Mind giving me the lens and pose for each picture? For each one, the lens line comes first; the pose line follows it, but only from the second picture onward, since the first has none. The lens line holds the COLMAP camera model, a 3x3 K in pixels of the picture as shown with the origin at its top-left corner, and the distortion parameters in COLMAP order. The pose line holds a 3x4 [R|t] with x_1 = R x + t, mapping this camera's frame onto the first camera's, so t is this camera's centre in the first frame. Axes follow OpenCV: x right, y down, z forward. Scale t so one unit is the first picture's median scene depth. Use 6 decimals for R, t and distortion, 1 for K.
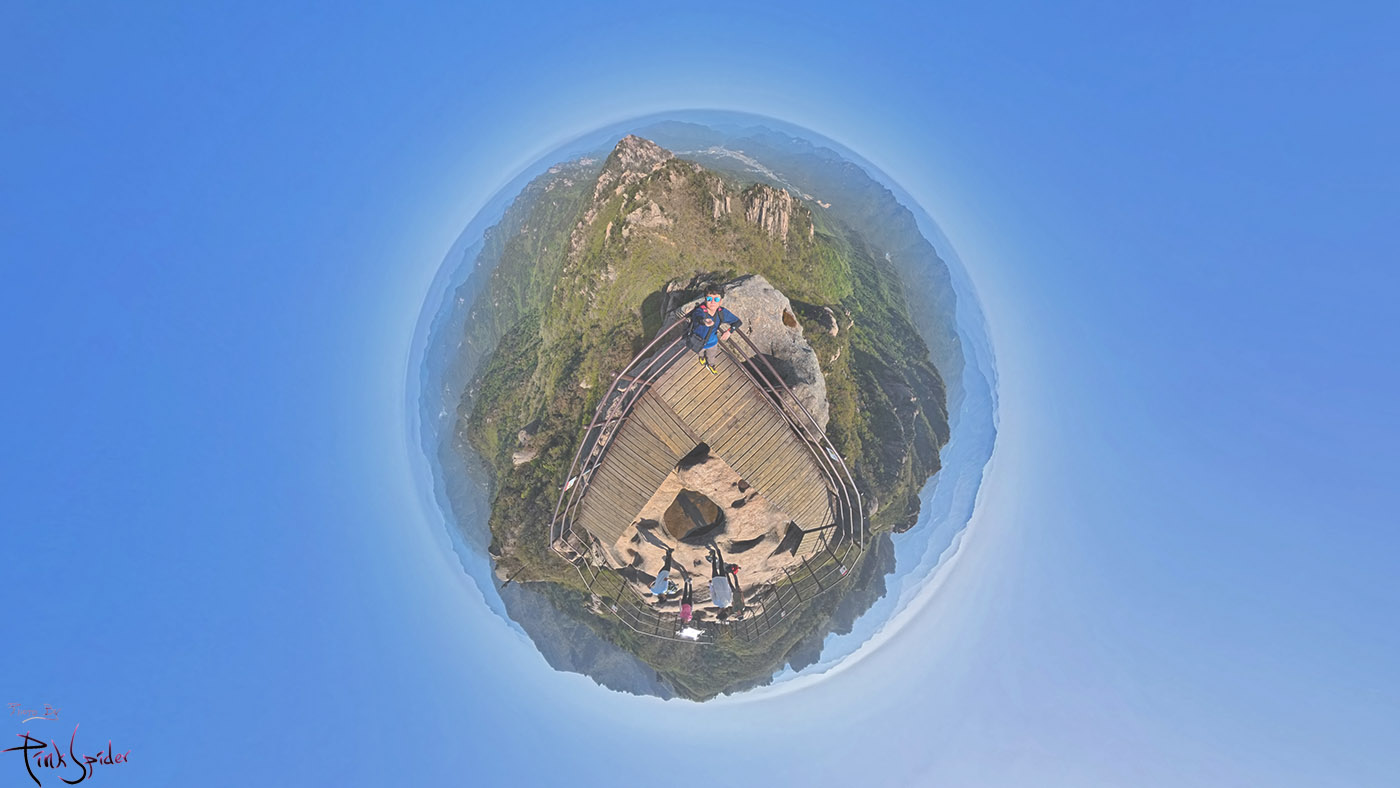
lens RADIAL K [[578.7, 0, 736.1], [0, 578.7, 392.2], [0, 0, 1]] dist [-0.000970, -0.000187]
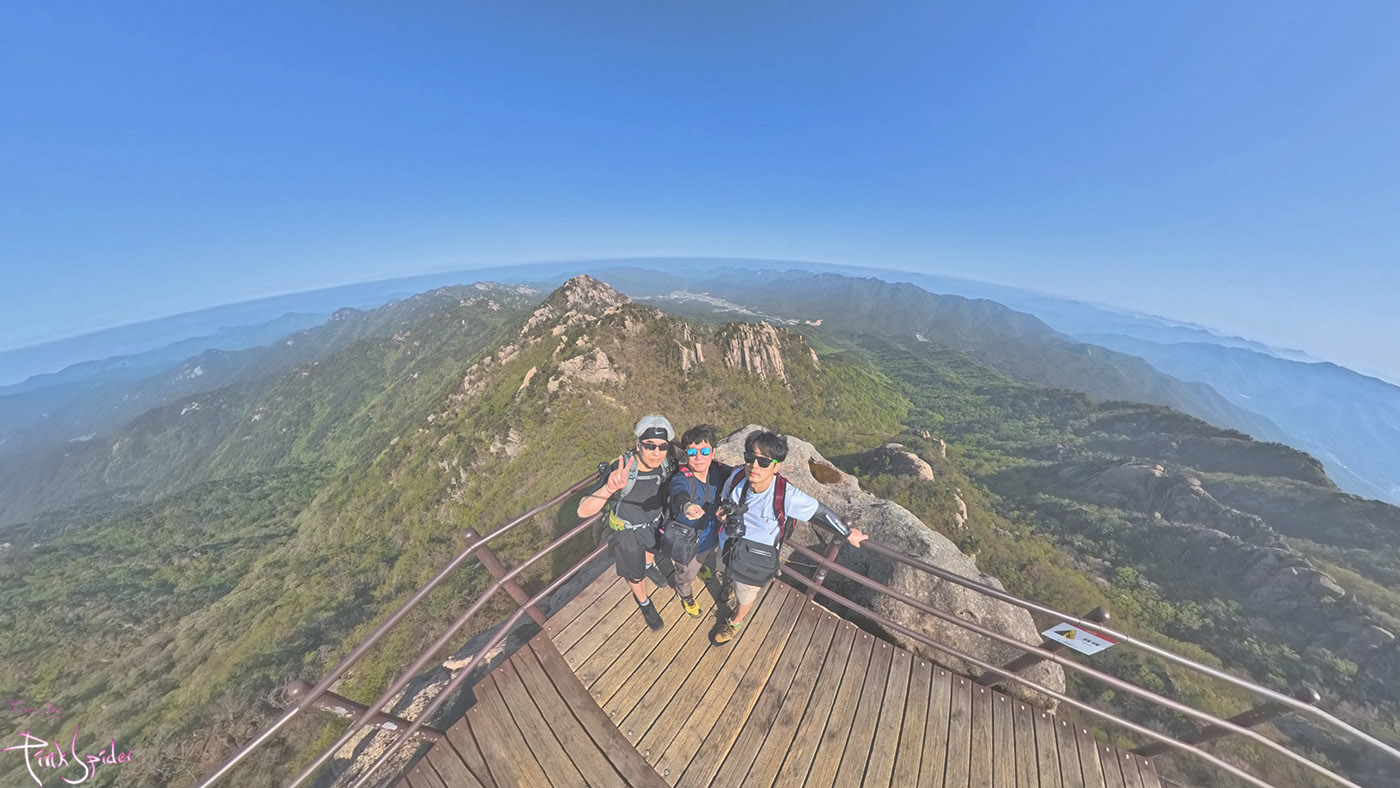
lens RADIAL K [[578.7, 0, 736.1], [0, 578.7, 392.2], [0, 0, 1]] dist [-0.000970, -0.000187]
pose [[0.971656, -0.020834, 0.235478, -0.147910], [0.235121, -0.018196, -0.971796, 0.433700], [0.024531, 0.999617, -0.012782, 1.053330]]
